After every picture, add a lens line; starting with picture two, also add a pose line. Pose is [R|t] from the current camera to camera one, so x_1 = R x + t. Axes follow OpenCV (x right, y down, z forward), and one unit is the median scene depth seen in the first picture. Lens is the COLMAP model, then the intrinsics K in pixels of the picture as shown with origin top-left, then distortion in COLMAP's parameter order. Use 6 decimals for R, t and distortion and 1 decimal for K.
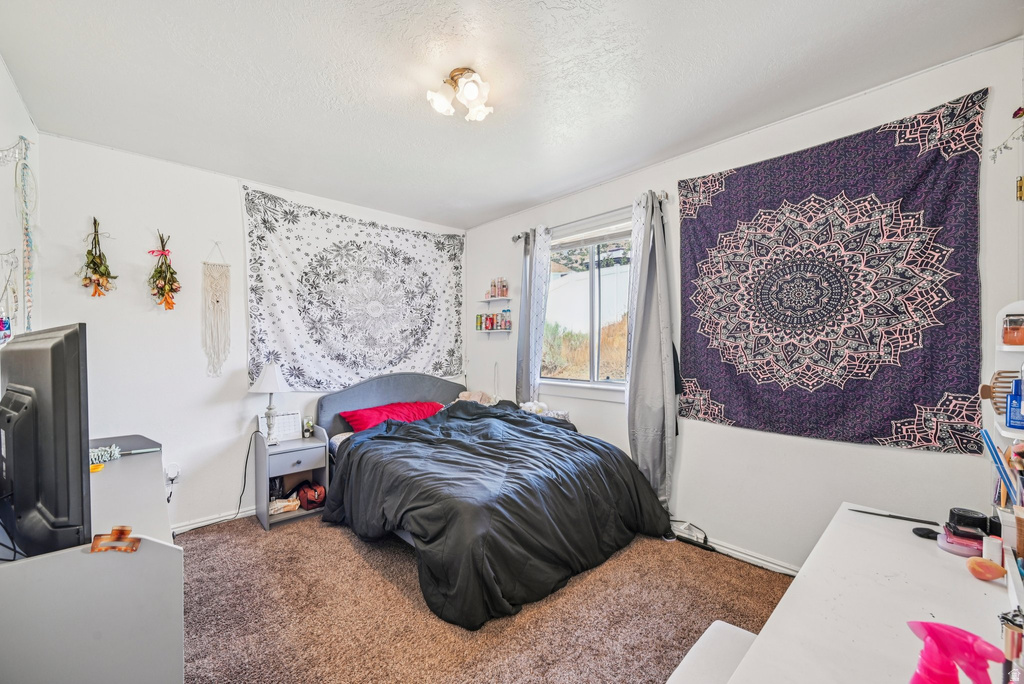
lens RADIAL K [[405.8, 0, 514.4], [0, 405.8, 342.7], [0, 0, 1]] dist [-0.001718, -0.000090]
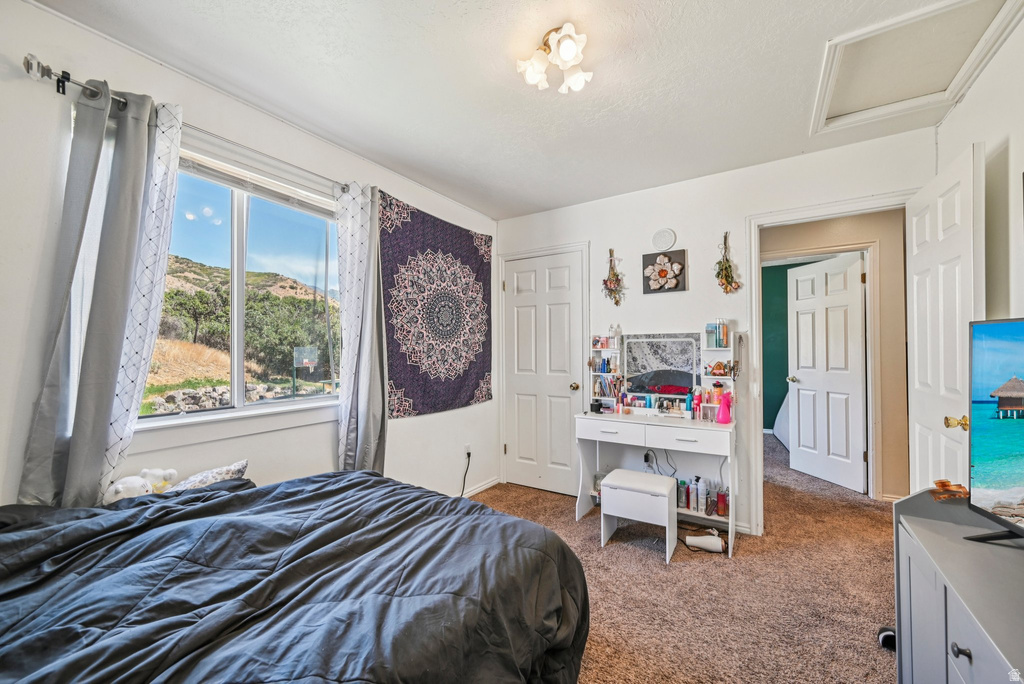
lens RADIAL K [[405.8, 0, 512.6], [0, 405.8, 341.1], [0, 0, 1]] dist [-0.001718, -0.000090]
pose [[-0.252170, 0.028305, 0.967269, -0.775039], [-0.000788, 0.999566, -0.029456, 0.016939], [-0.967683, -0.008190, -0.252038, 1.092227]]
